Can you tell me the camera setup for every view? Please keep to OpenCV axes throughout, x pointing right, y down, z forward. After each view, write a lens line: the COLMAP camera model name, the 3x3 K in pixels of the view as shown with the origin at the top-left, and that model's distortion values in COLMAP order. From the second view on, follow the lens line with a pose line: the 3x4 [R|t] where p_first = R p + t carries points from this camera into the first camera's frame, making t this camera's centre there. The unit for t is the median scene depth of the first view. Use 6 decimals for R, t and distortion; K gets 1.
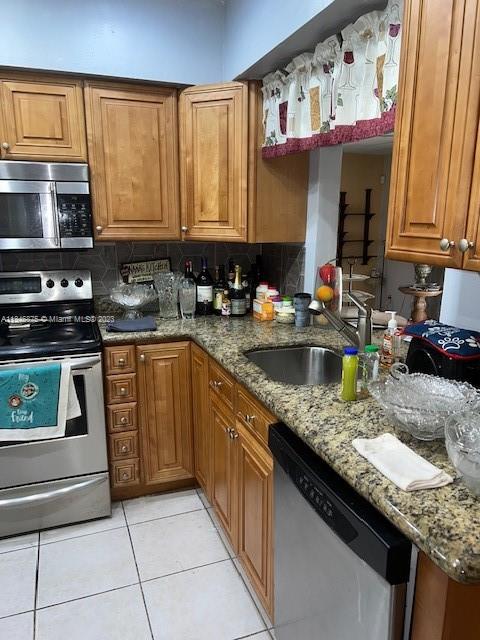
lens RADIAL K [[491.4, 0, 238.7], [0, 491.4, 333.1], [0, 0, 1]] dist [0.016853, 0.001506]
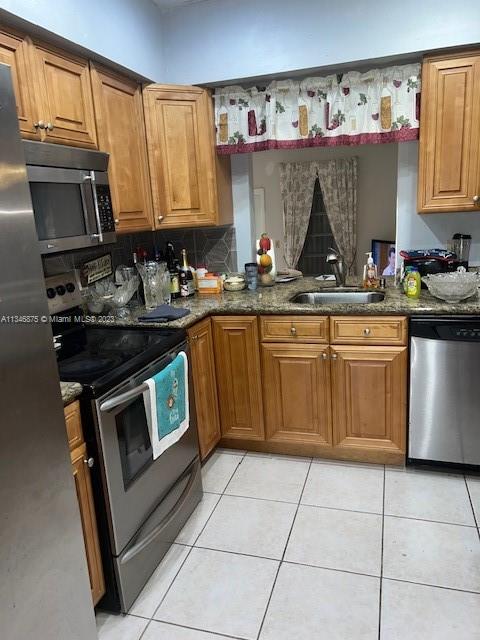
lens RADIAL K [[491.4, 0, 238.7], [0, 491.4, 333.1], [0, 0, 1]] dist [0.016853, 0.001506]
pose [[0.600776, -0.236419, 0.763658, -0.925404], [0.243839, 0.963940, 0.106593, -0.050112], [-0.761321, 0.122171, 0.636761, 0.248985]]
